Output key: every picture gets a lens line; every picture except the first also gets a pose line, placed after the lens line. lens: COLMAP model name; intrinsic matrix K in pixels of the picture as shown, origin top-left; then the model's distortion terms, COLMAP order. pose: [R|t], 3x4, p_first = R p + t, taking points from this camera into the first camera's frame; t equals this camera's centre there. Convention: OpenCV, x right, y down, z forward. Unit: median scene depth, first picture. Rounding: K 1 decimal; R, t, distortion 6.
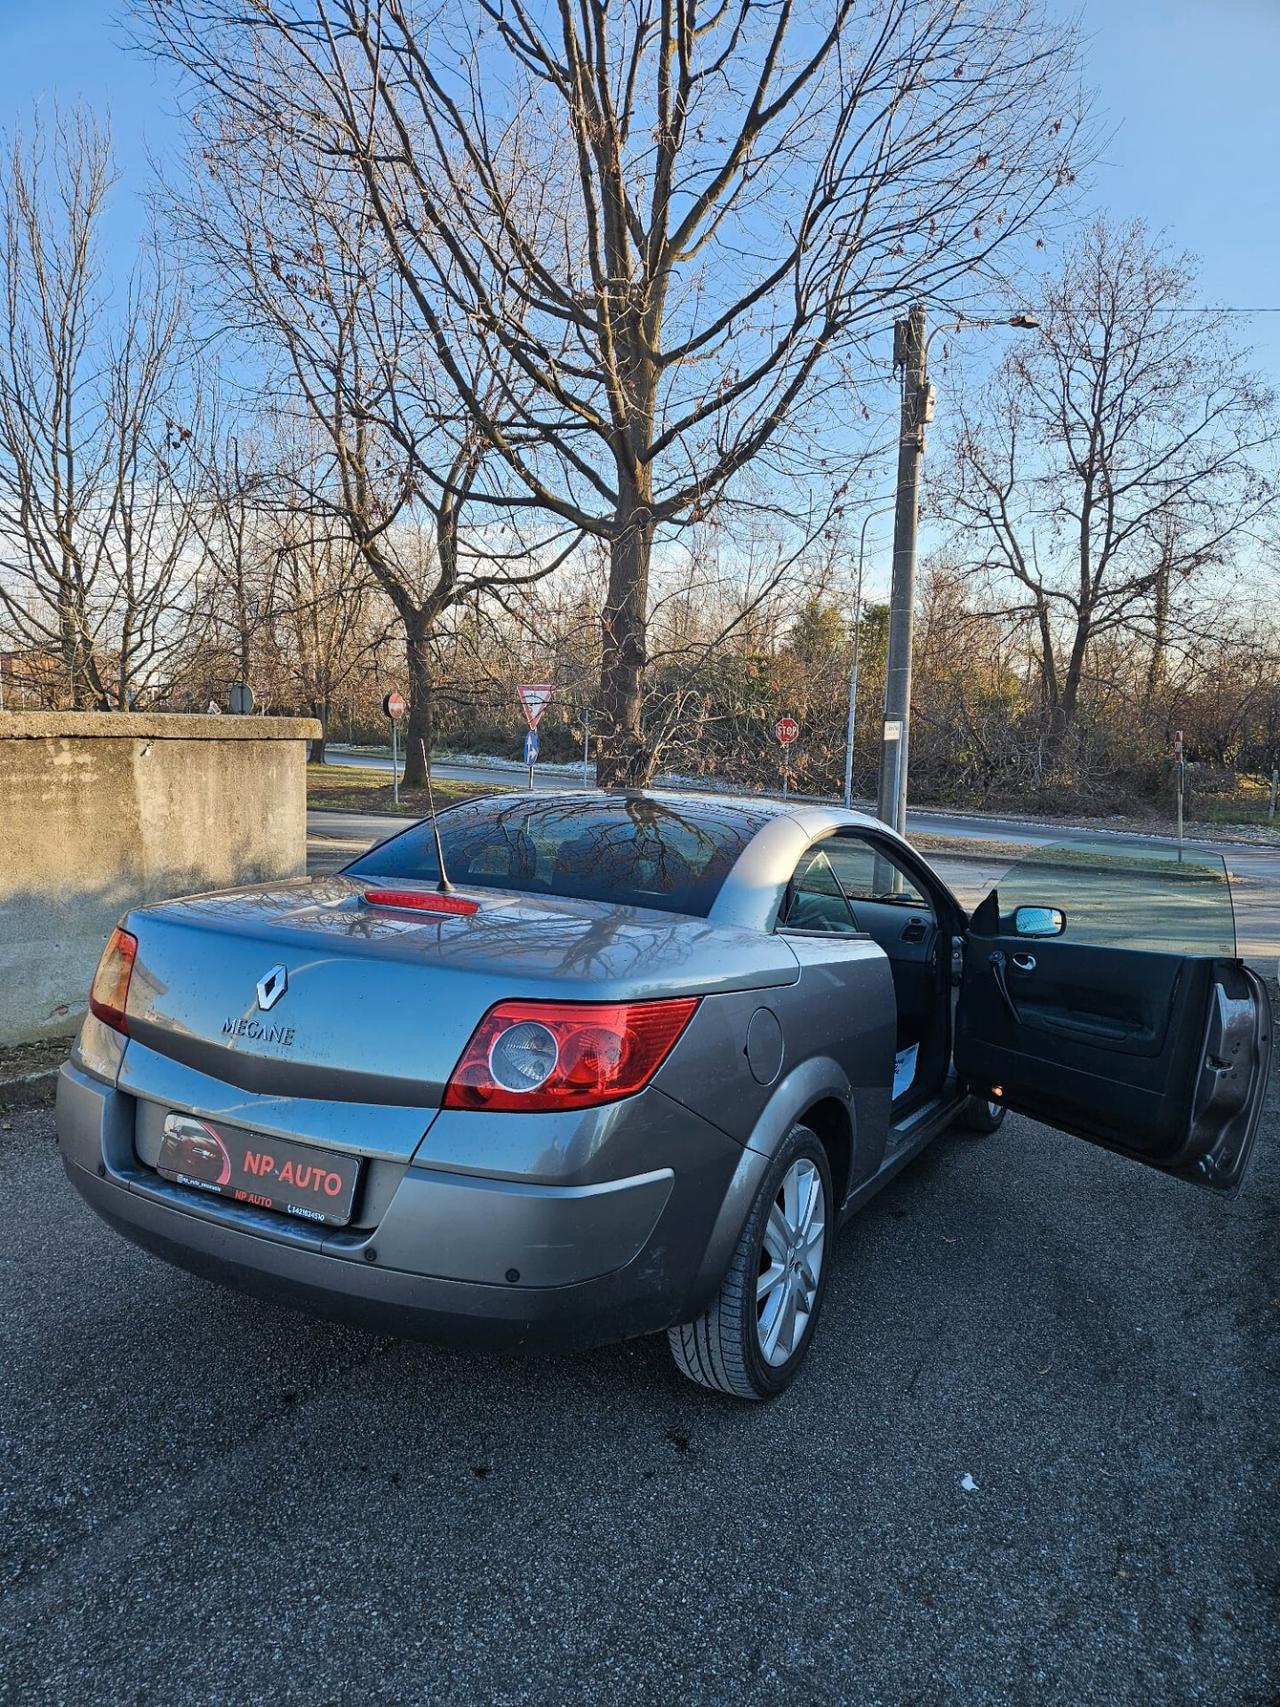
lens RADIAL K [[1122.7, 0, 629.9], [0, 1122.7, 848.7], [0, 0, 1]] dist [0.070262, -0.053224]
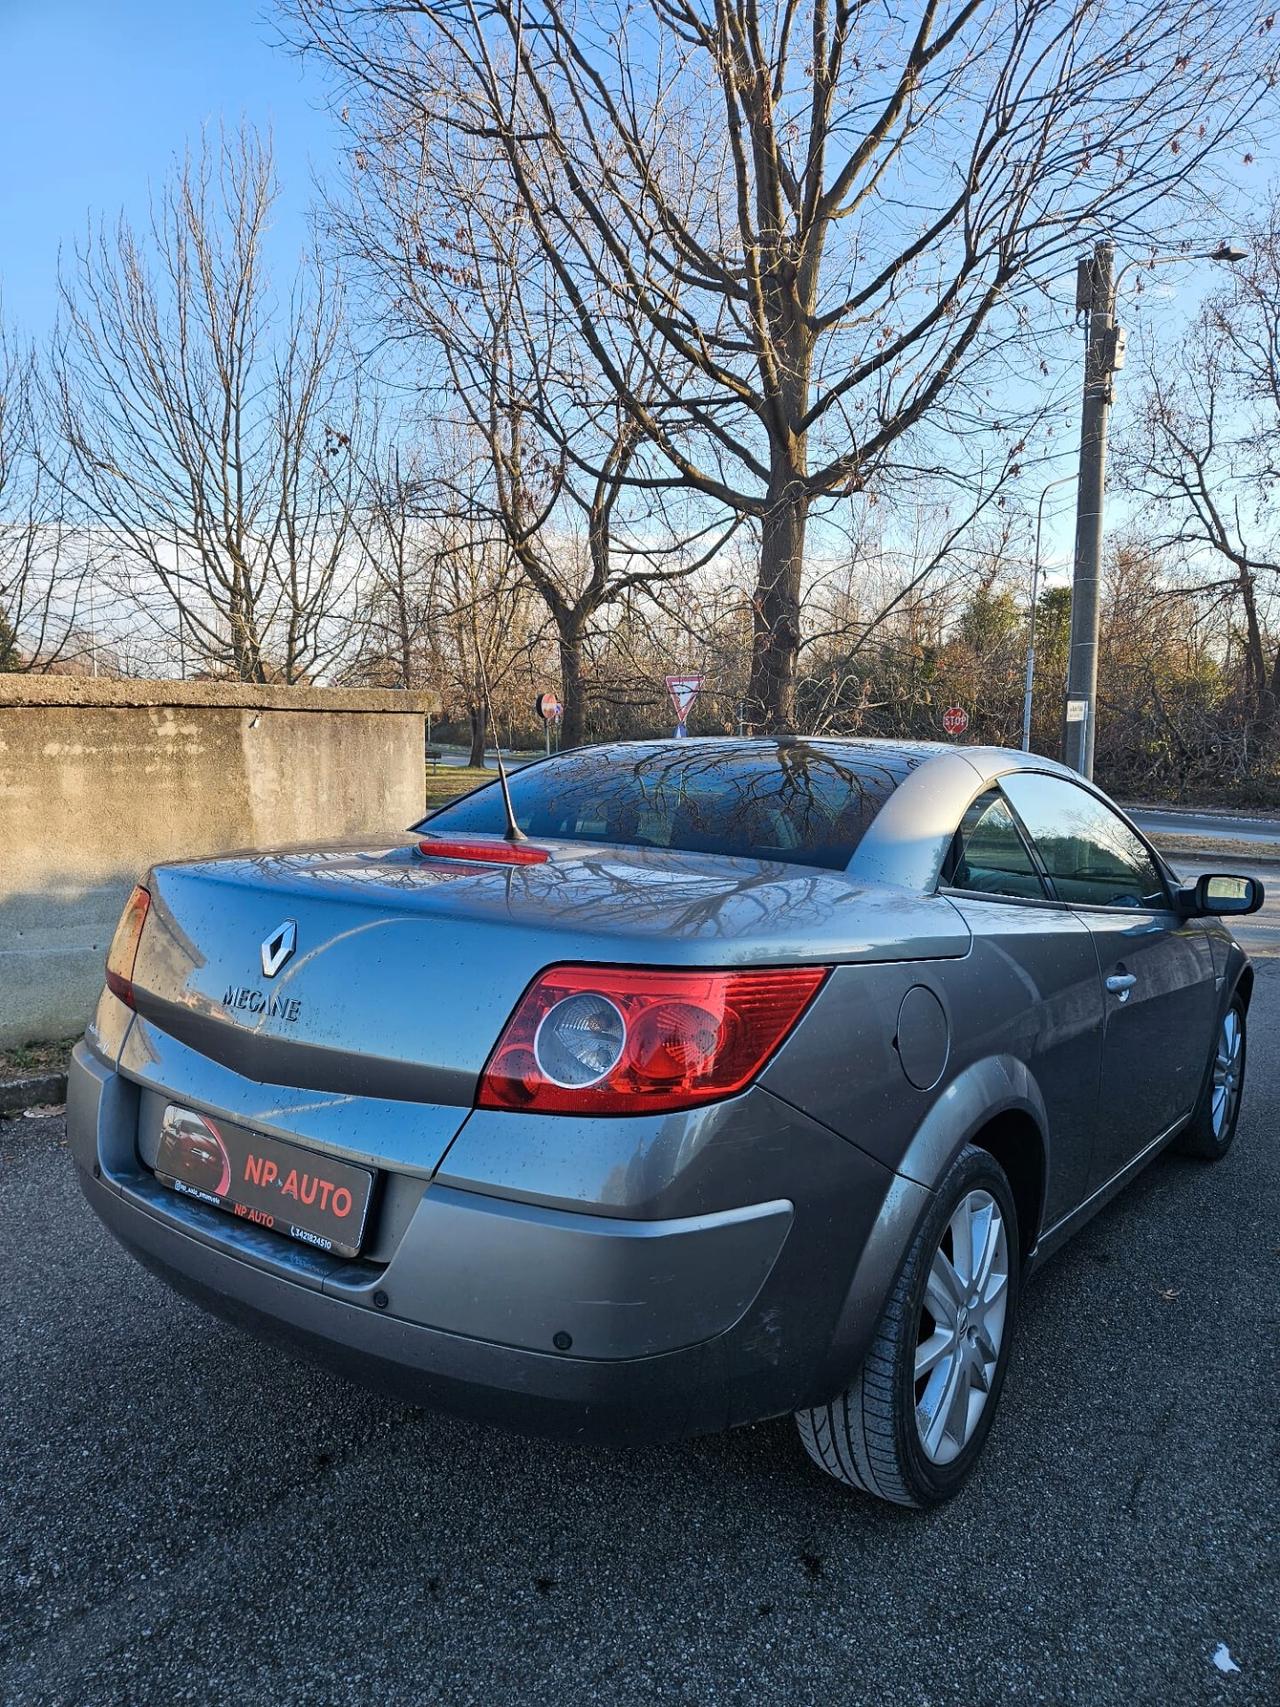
lens RADIAL K [[1122.7, 0, 620.0], [0, 1122.7, 858.6], [0, 0, 1]] dist [0.070262, -0.053224]
pose [[0.988729, -0.004204, -0.149660, 0.007010], [0.004856, 0.999980, 0.003988, 0.010904], [0.149641, -0.004670, 0.988729, 0.048122]]
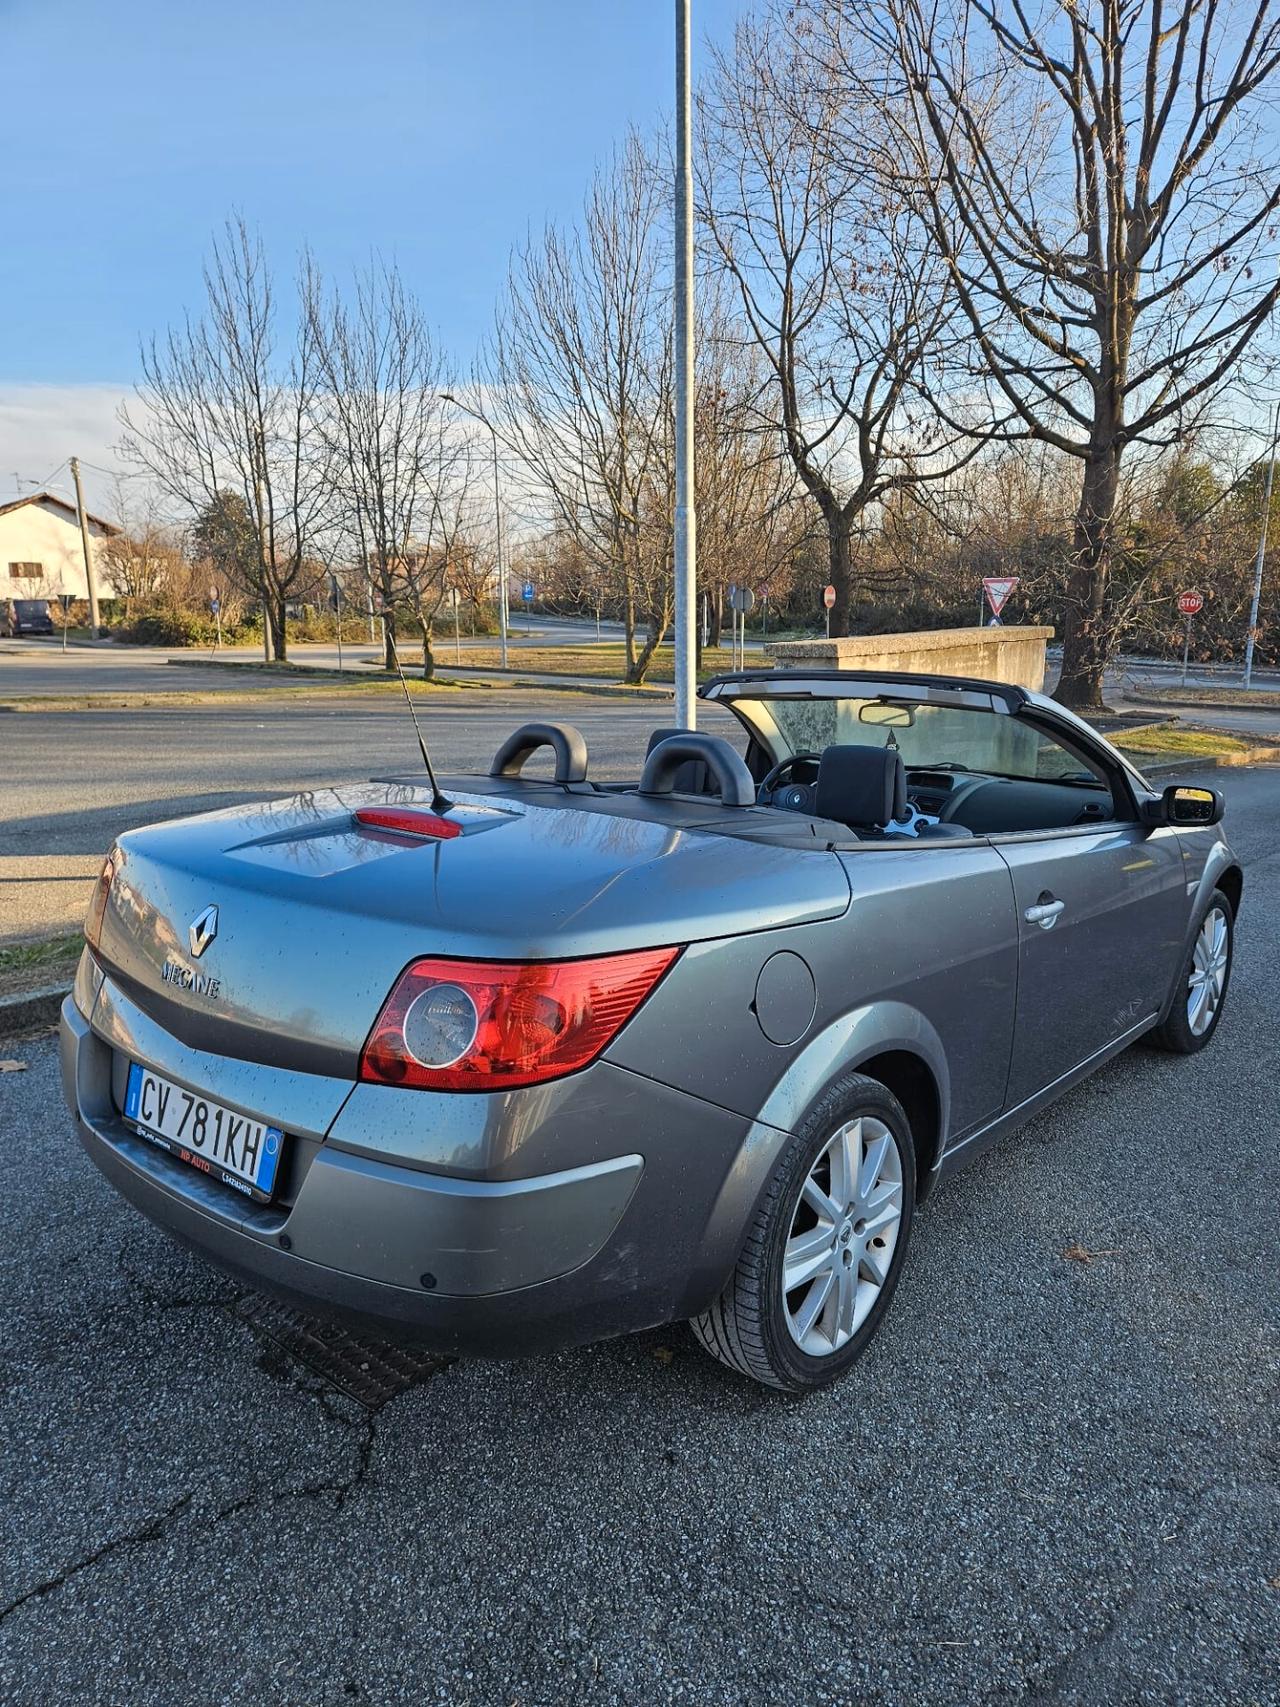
lens RADIAL K [[1122.7, 0, 649.0], [0, 1122.7, 861.8], [0, 0, 1]] dist [0.070262, -0.053224]
pose [[0.972884, 0.012633, -0.230948, -0.244547], [0.014953, 0.992984, 0.117304, 0.020496], [0.230810, -0.117576, 0.965869, -0.501039]]
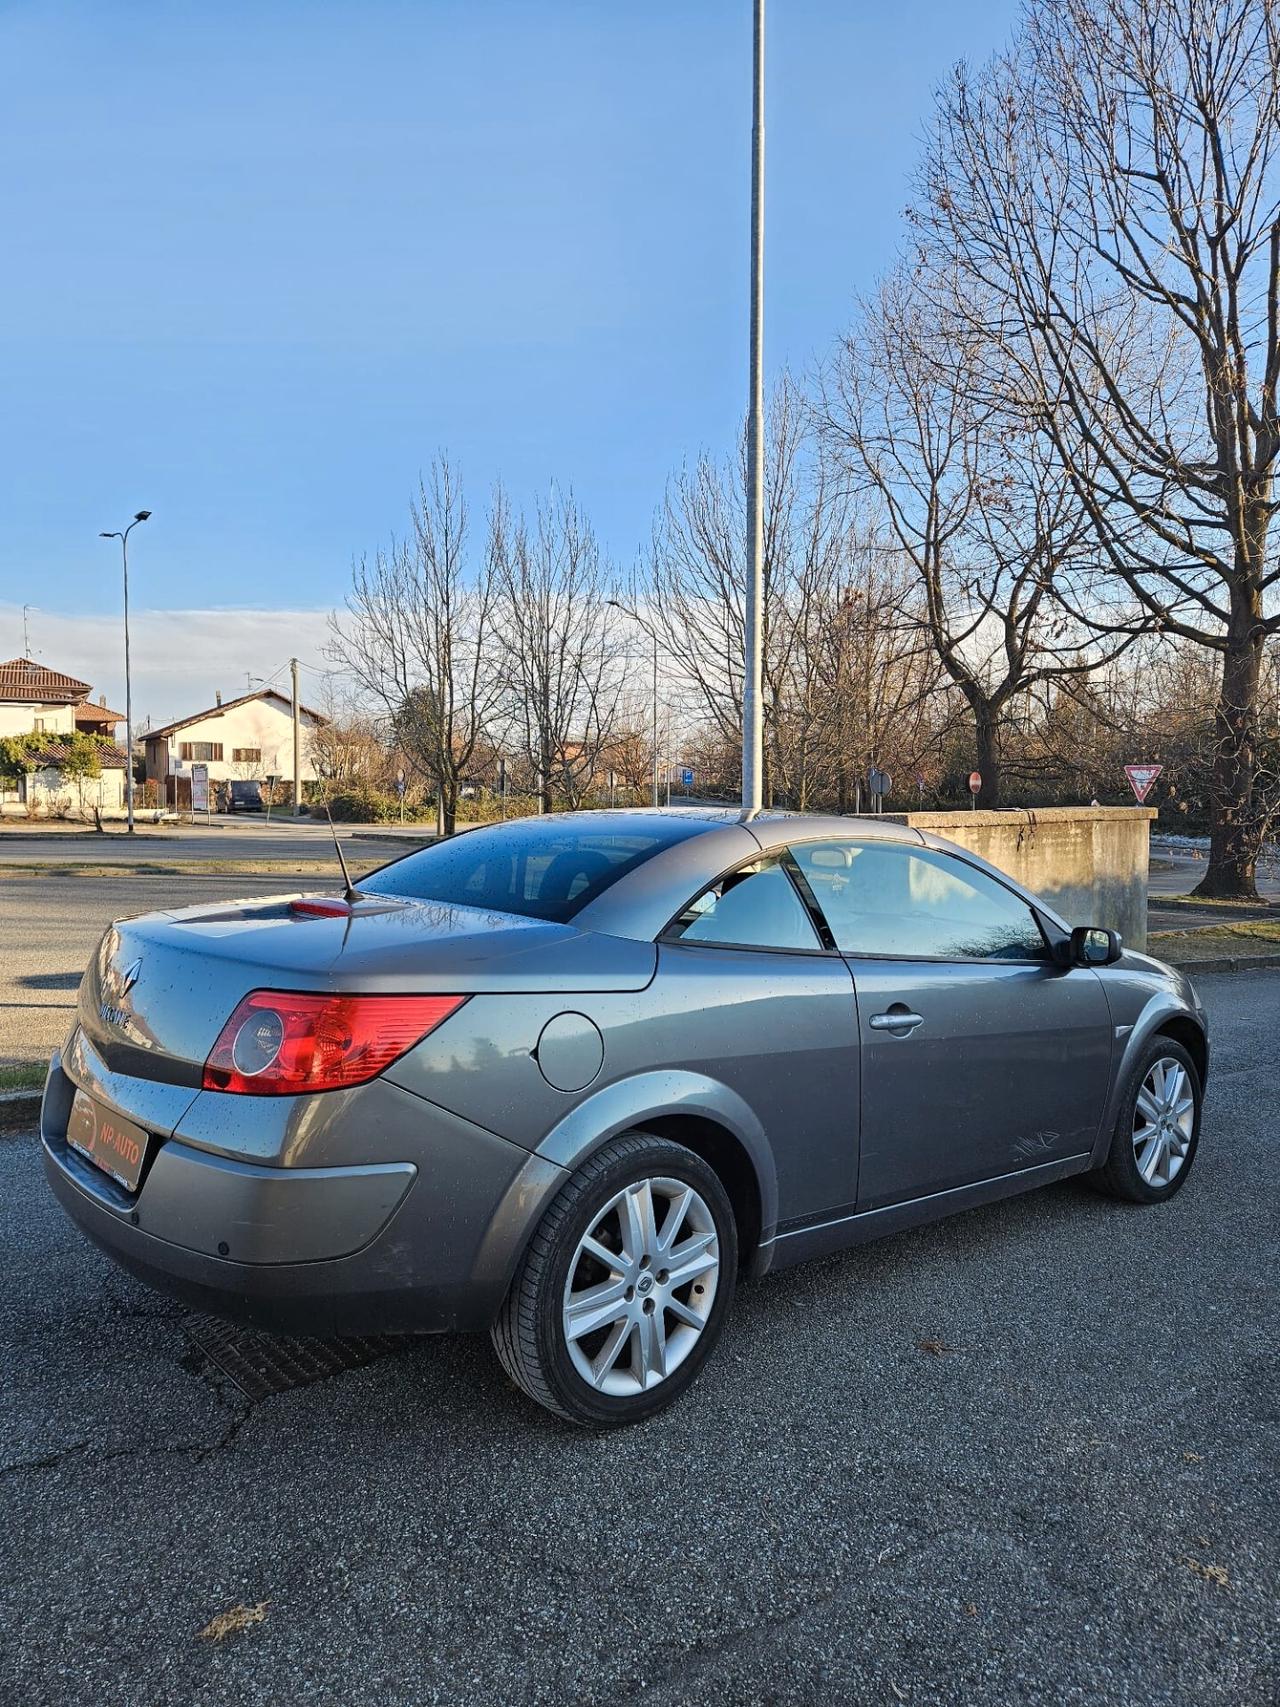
lens RADIAL K [[1122.7, 0, 639.1], [0, 1122.7, 850.0], [0, 0, 1]] dist [0.070262, -0.053224]
pose [[0.925623, -0.005886, -0.378401, -0.178902], [-0.015828, 0.998402, -0.054246, 0.034512], [0.378116, 0.056200, 0.924051, -0.519275]]
